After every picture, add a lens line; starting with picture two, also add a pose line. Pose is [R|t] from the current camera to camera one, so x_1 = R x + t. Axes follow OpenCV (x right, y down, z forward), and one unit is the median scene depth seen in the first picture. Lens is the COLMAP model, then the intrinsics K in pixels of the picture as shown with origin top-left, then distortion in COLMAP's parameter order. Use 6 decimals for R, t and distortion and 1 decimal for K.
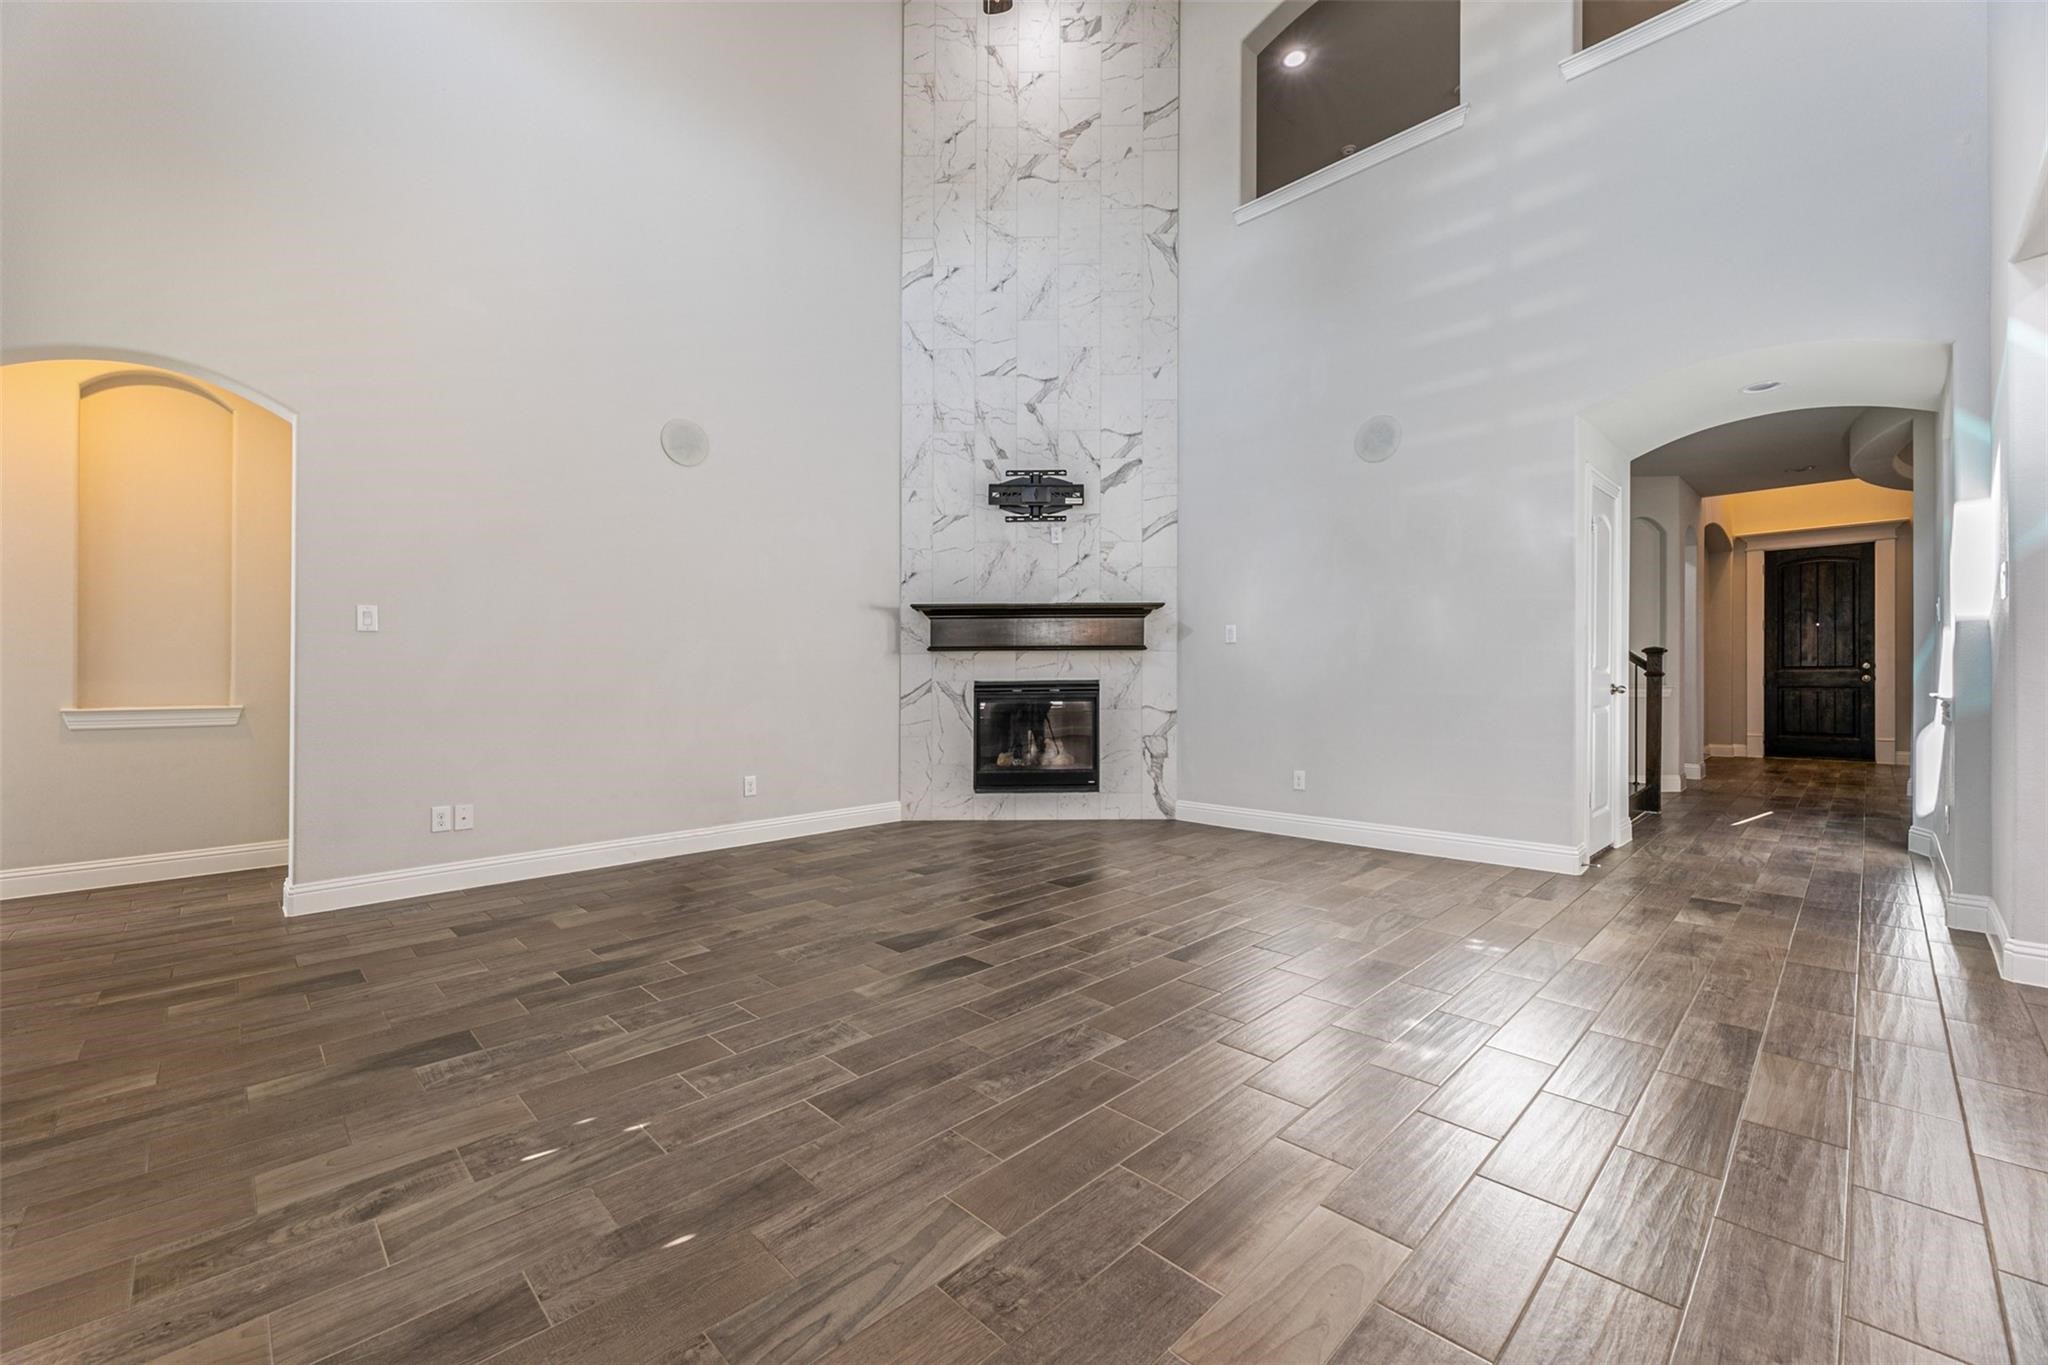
lens RADIAL K [[831.5, 0, 1020.0], [0, 831.5, 662.1], [0, 0, 1]] dist [-0.002279, 0.001094]
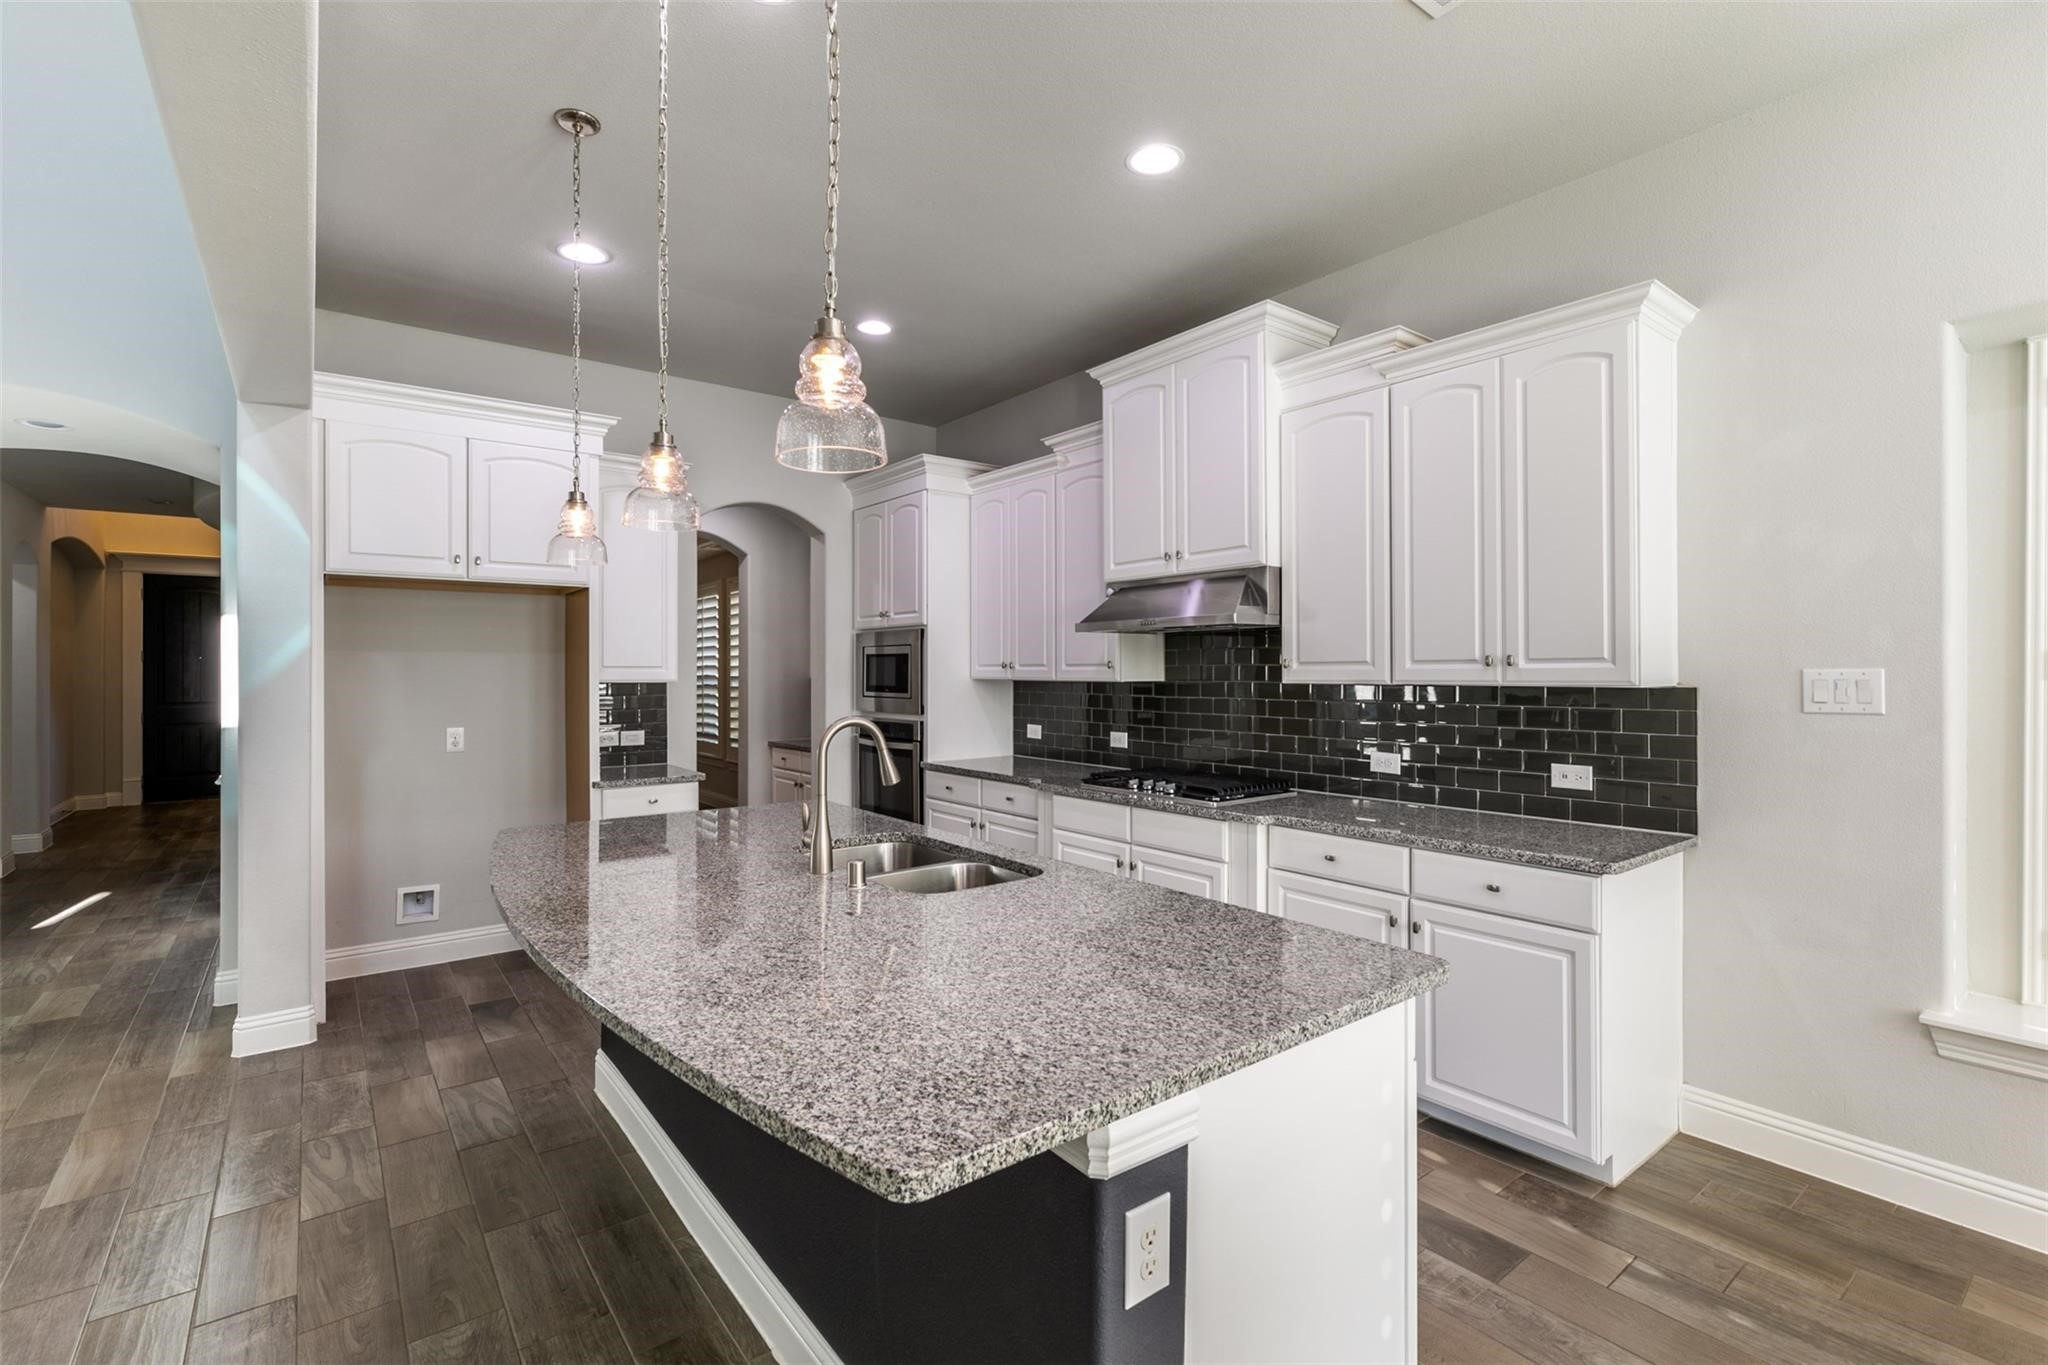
lens RADIAL K [[916.3, 0, 1015.2], [0, 916.3, 663.7], [0, 0, 1]] dist [-0.002999, 0.002002]
pose [[0.115906, 0.012423, 0.993182, 0.049669], [-0.013646, 0.999847, -0.010914, -0.061443], [-0.993166, -0.012288, 0.116058, -0.067051]]
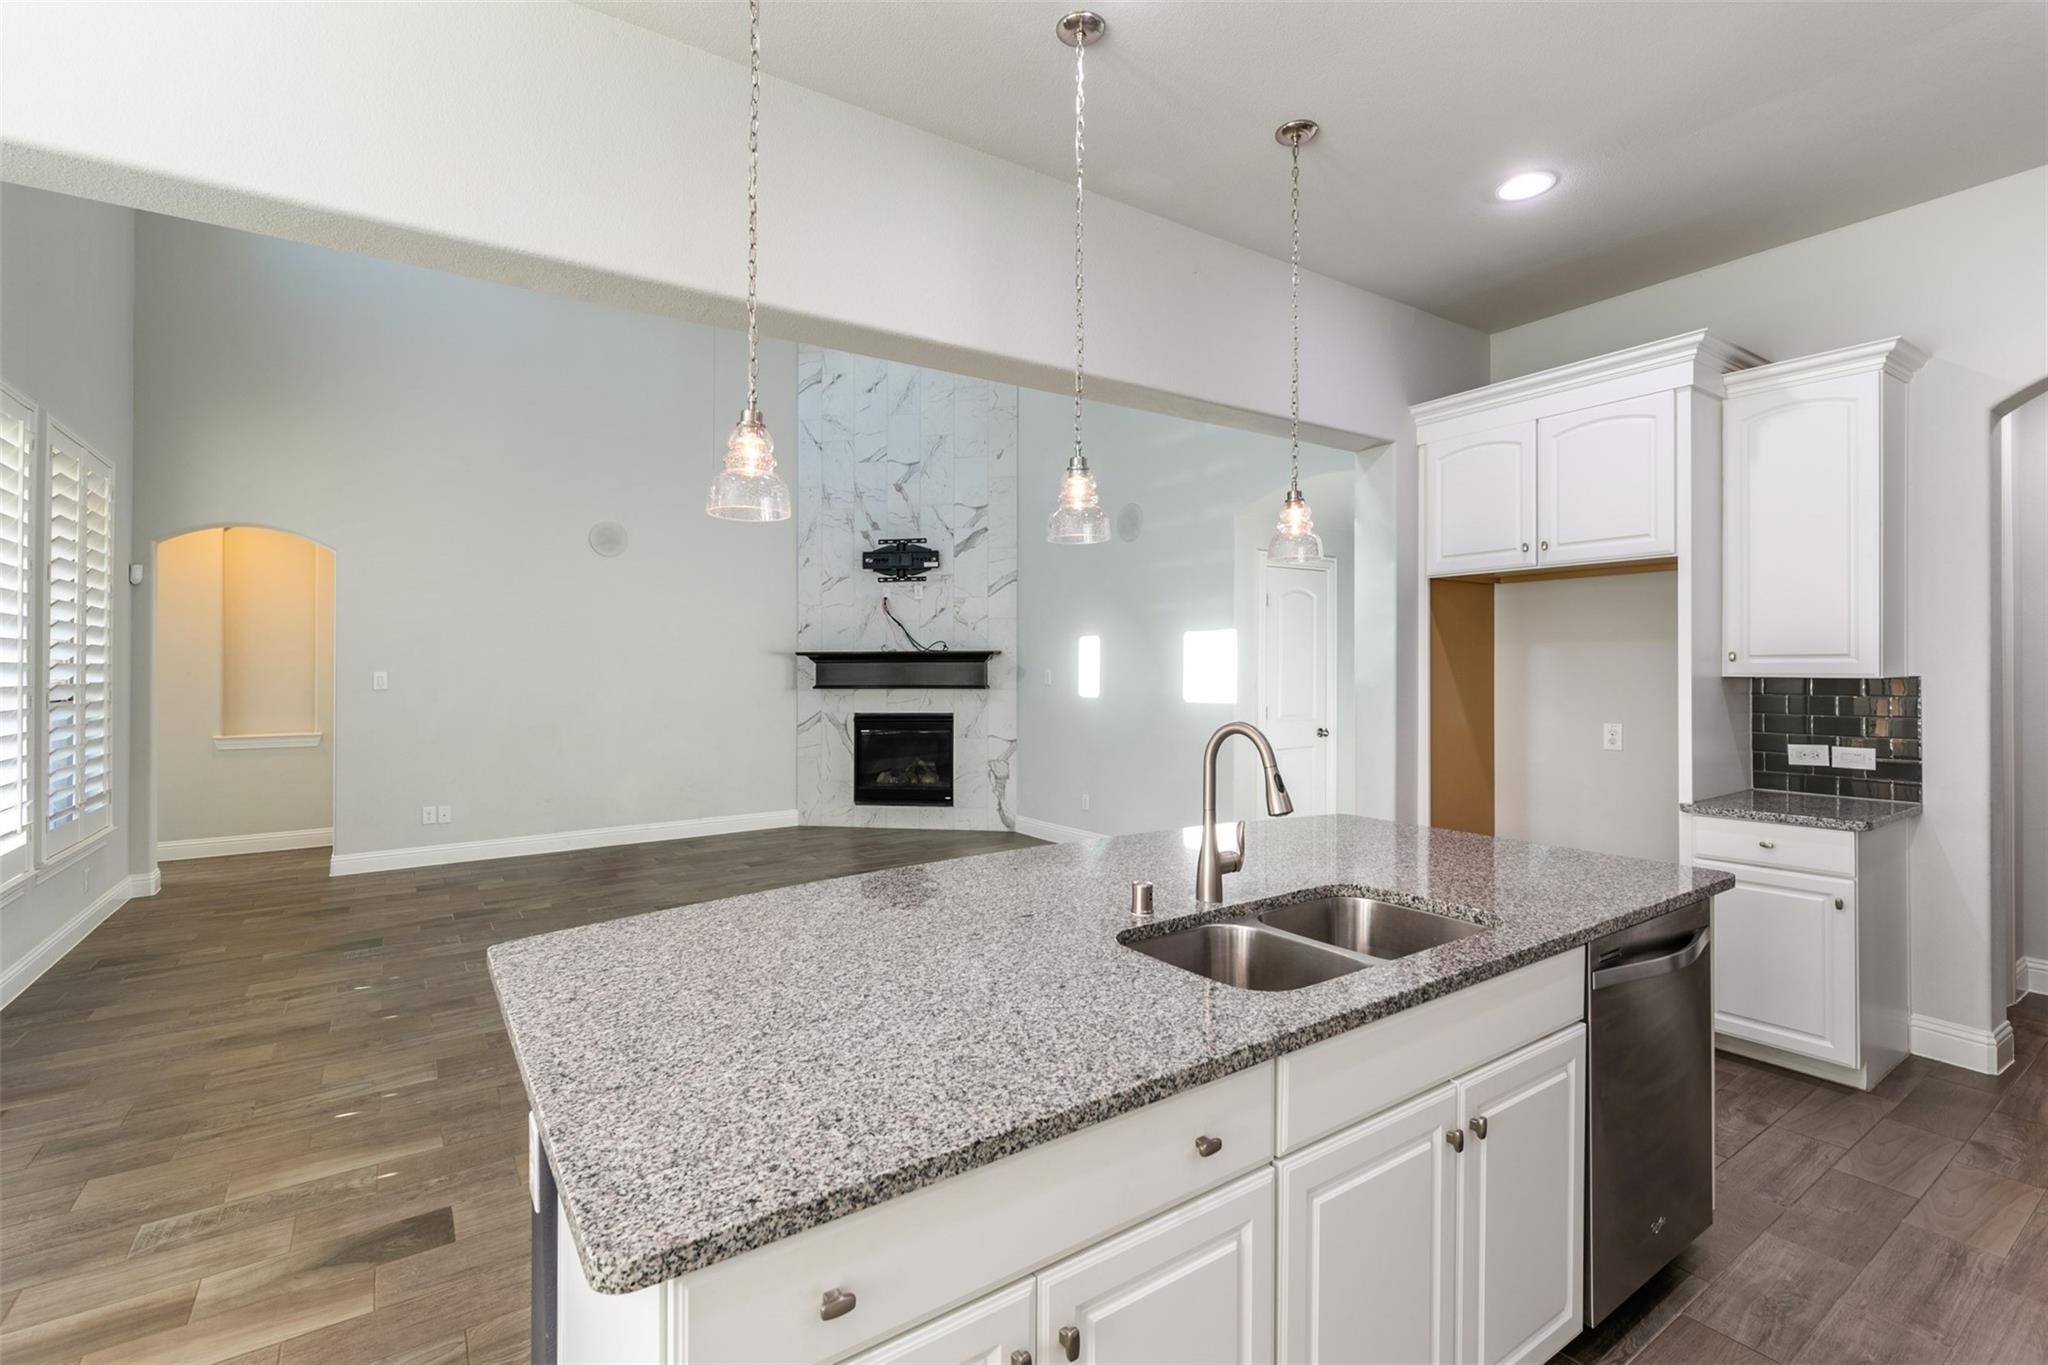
lens RADIAL K [[916.3, 0, 1020.9], [0, 916.3, 652.2], [0, 0, 1]] dist [-0.002999, 0.002002]
pose [[0.985539, -0.002476, -0.169432, 0.416237], [0.002592, 0.999997, 0.000462, -0.066777], [0.169430, -0.000895, 0.985542, -0.284526]]
